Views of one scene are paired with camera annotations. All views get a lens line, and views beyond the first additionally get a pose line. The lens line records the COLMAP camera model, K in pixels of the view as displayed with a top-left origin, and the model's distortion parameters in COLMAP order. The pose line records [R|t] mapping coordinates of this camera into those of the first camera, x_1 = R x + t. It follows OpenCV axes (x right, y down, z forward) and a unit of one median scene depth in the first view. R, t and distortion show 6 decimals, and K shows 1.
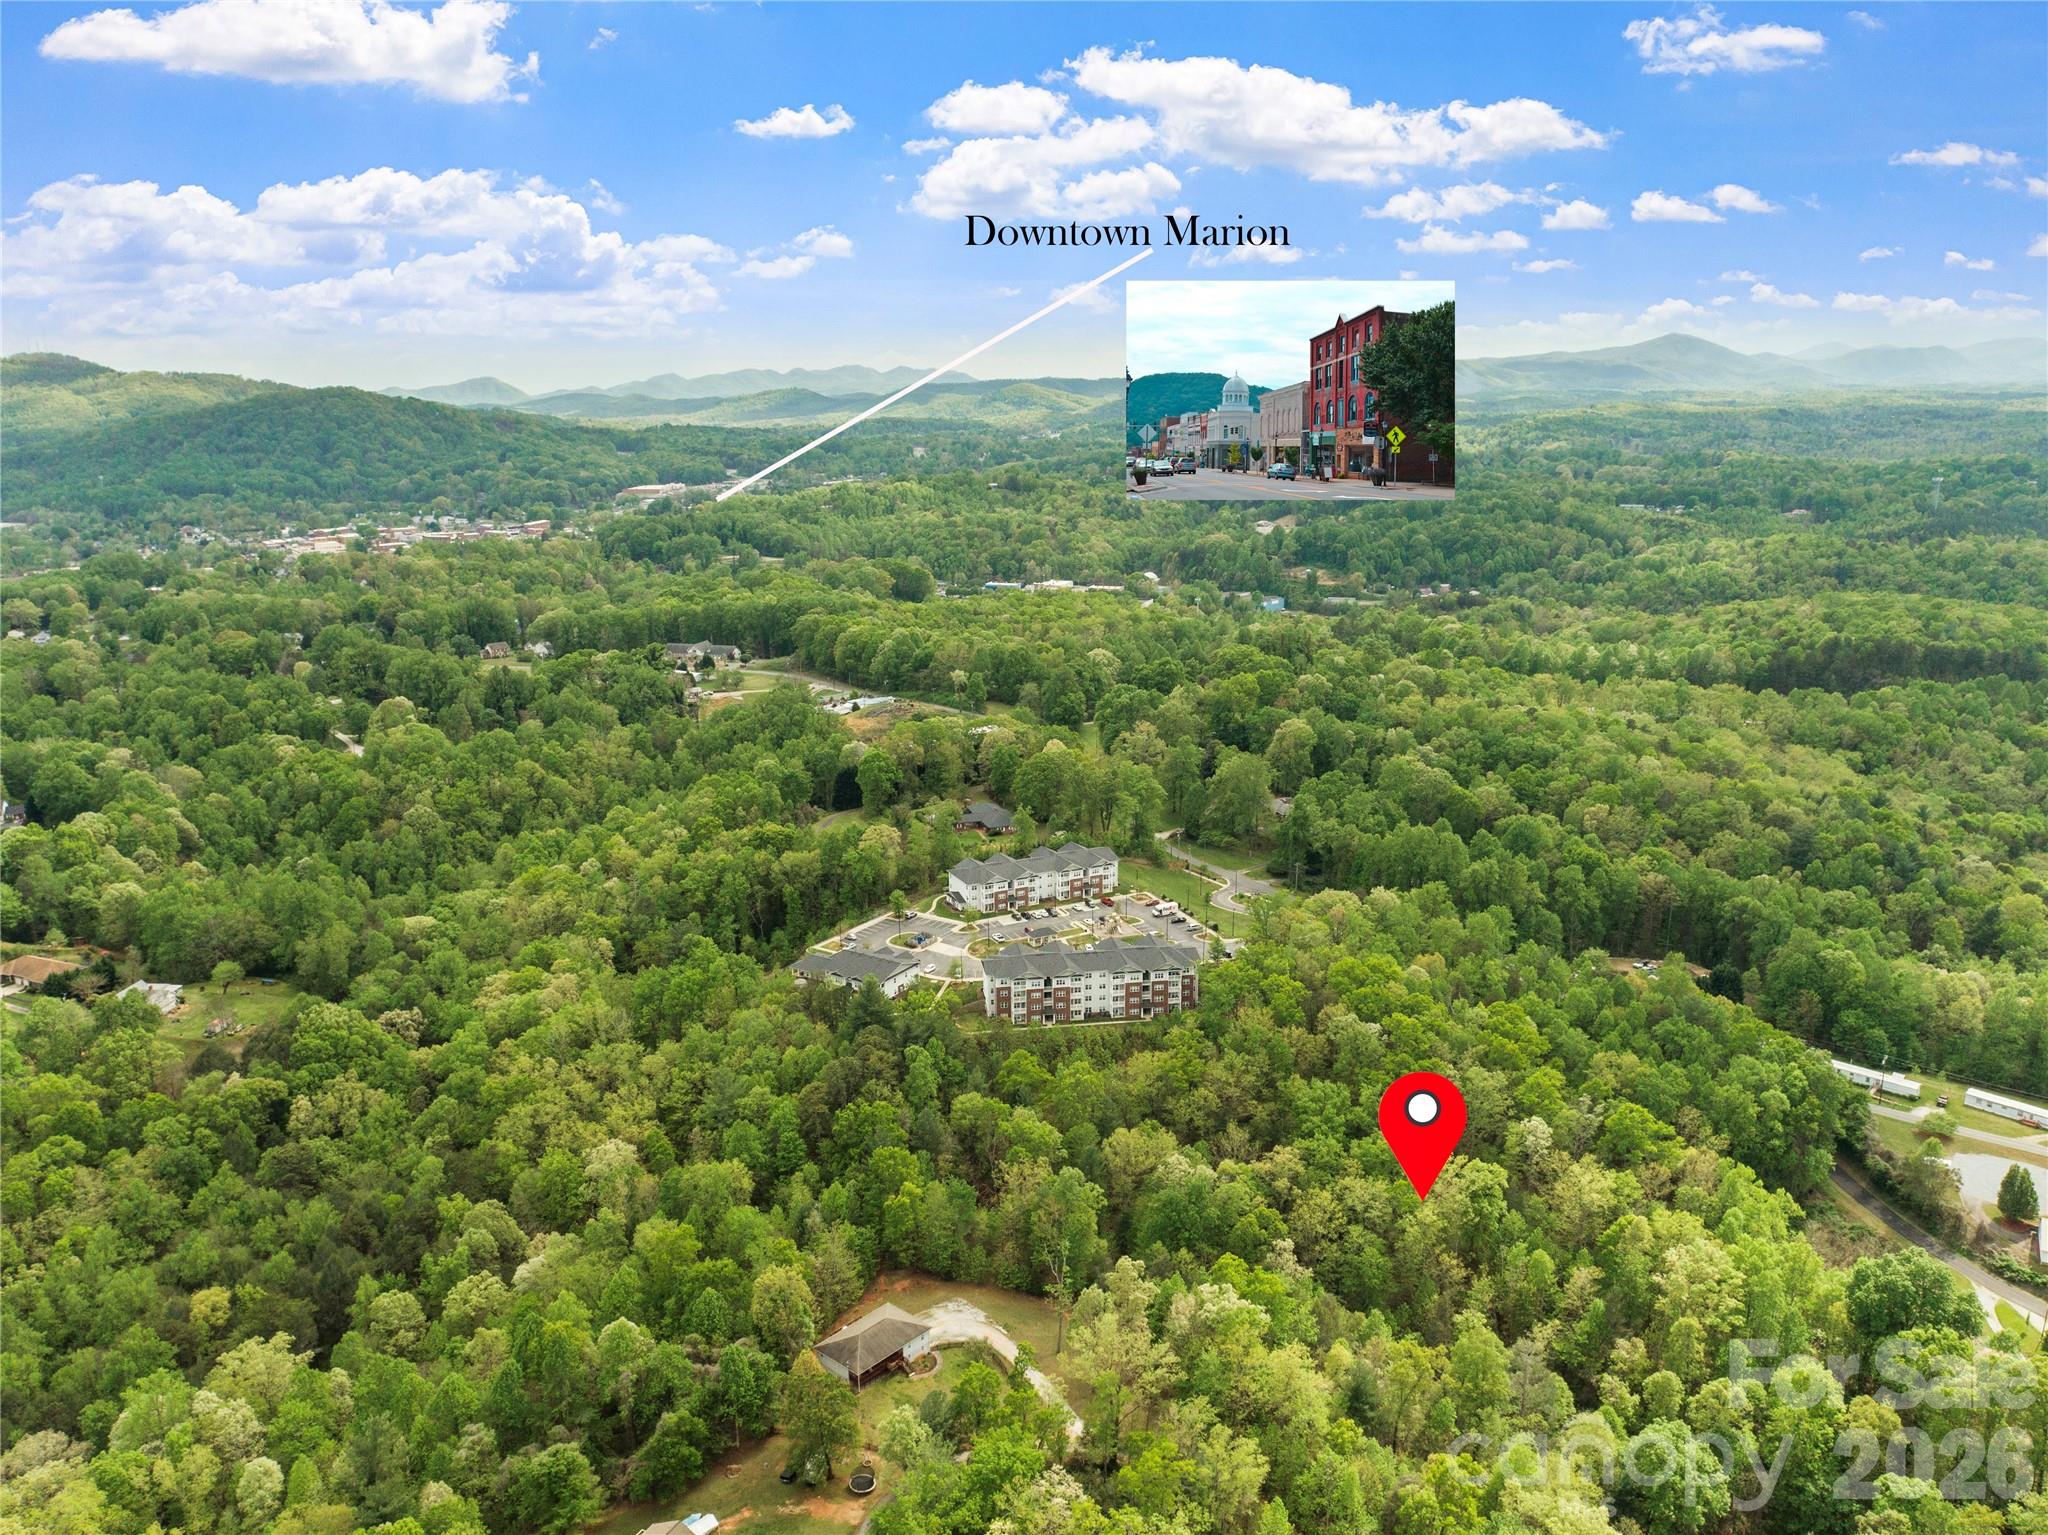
lens RADIAL K [[1560.8, 0, 1024.0], [0, 1560.8, 767.5], [0, 0, 1]] dist [-0.023256, 0.014374]
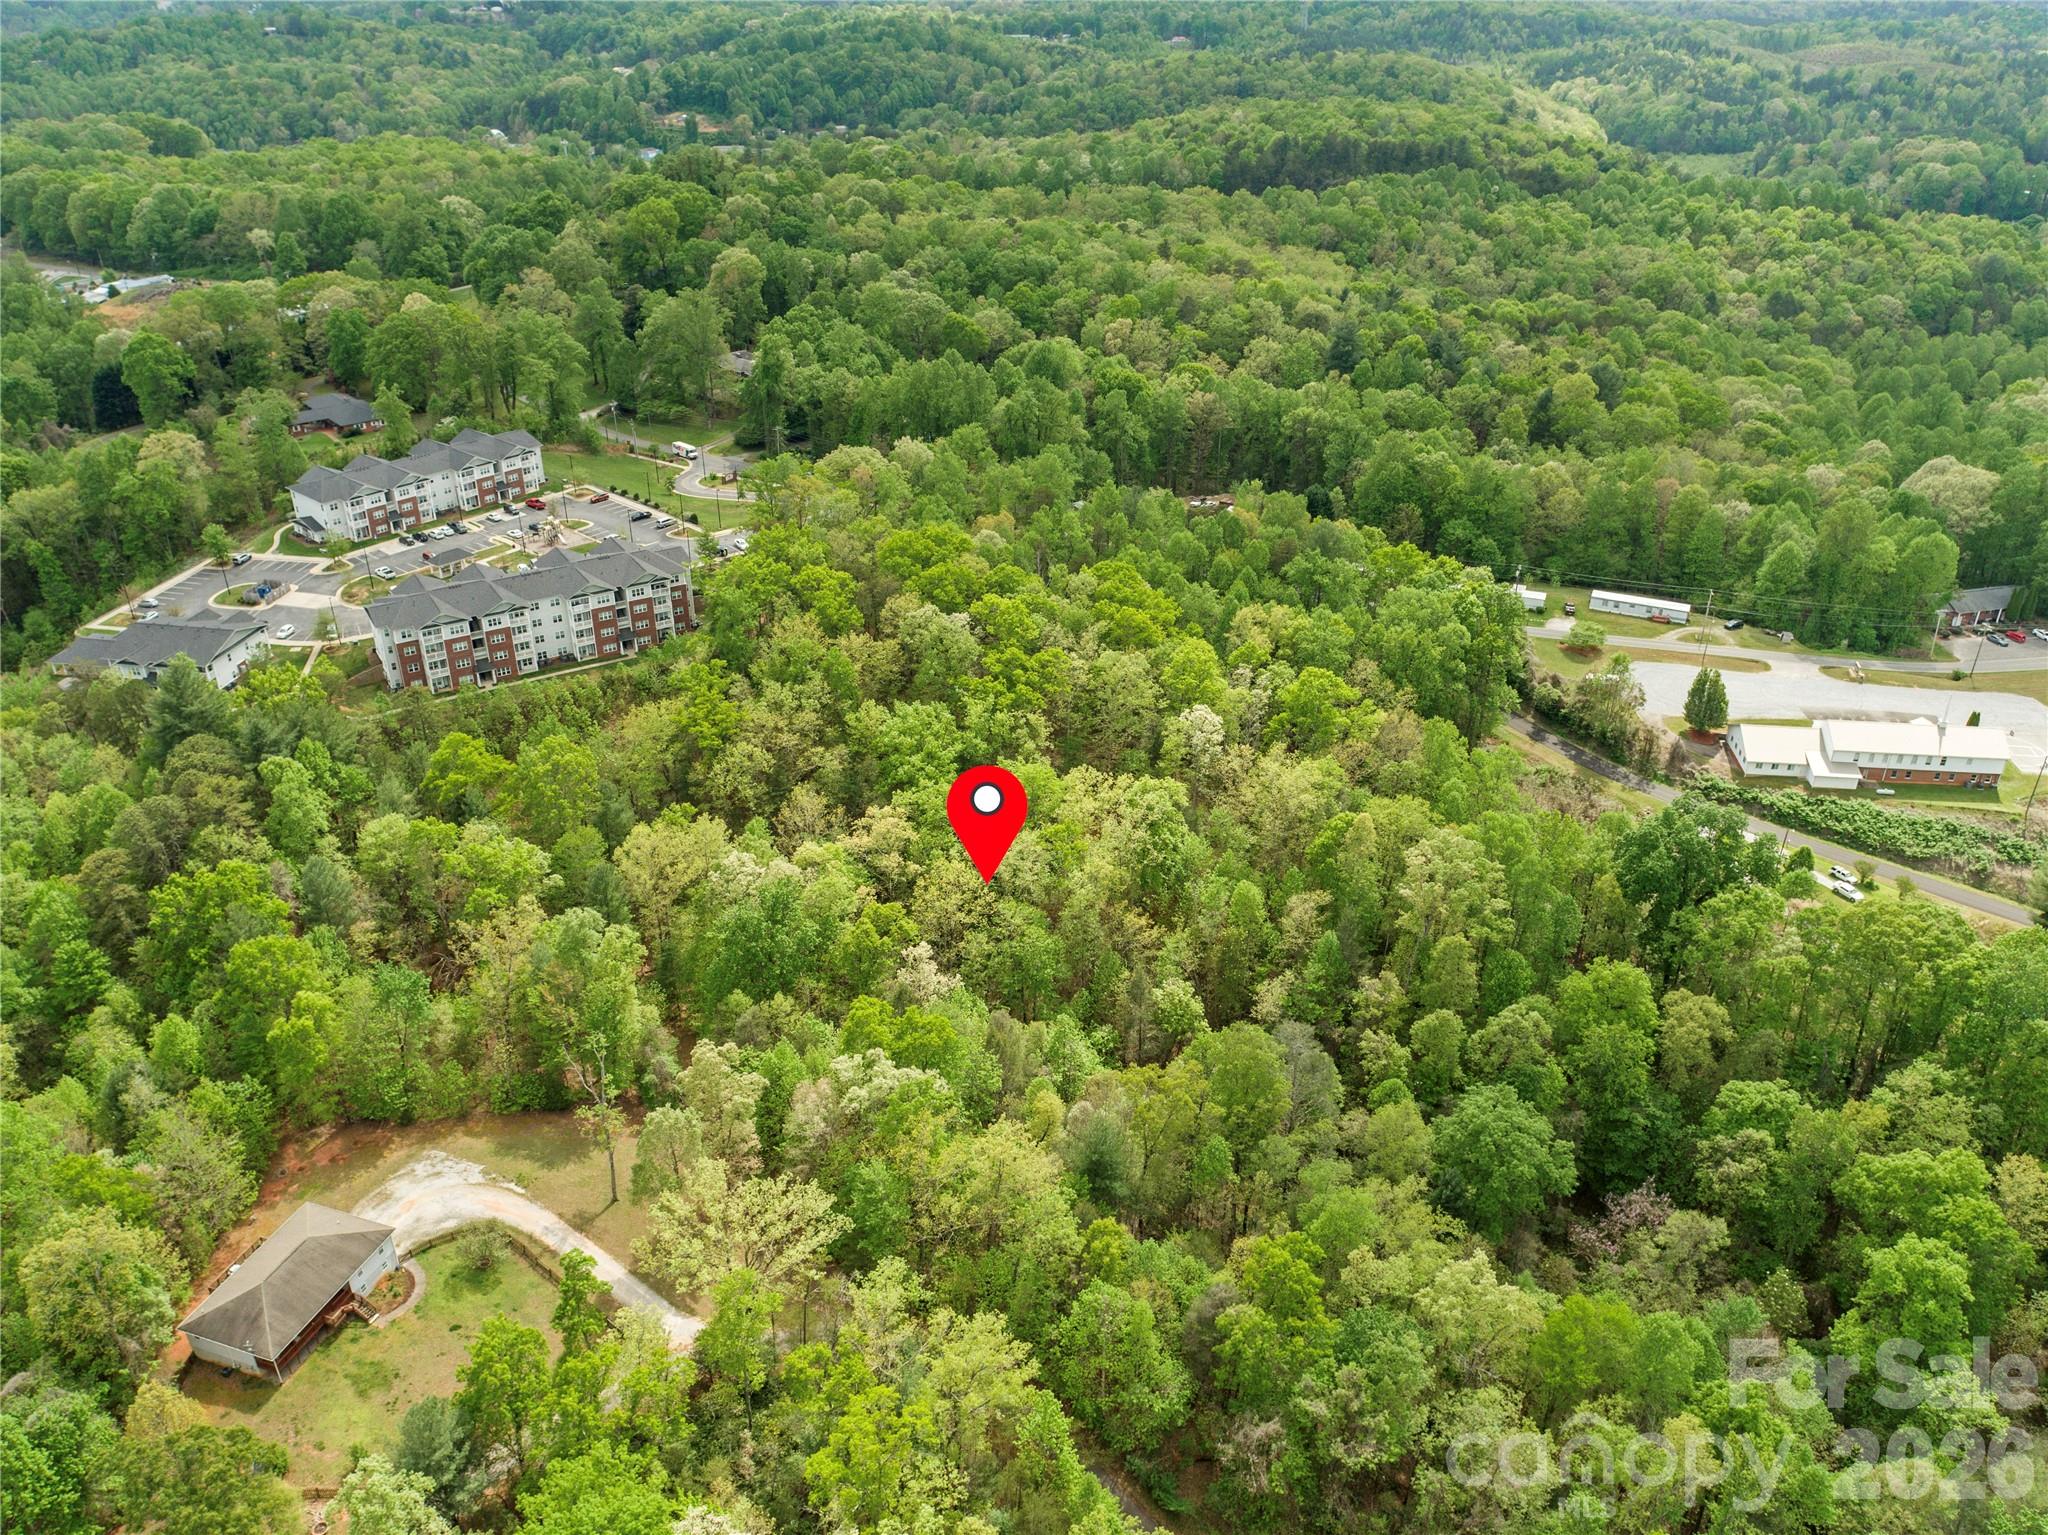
lens RADIAL K [[1560.8, 0, 1024.0], [0, 1560.8, 767.5], [0, 0, 1]] dist [-0.023256, 0.014374]
pose [[0.923066, -0.178781, 0.340568, -0.005094], [0.089276, 0.960818, 0.262409, 0.036401], [-0.374137, -0.211816, 0.902860, 0.254643]]
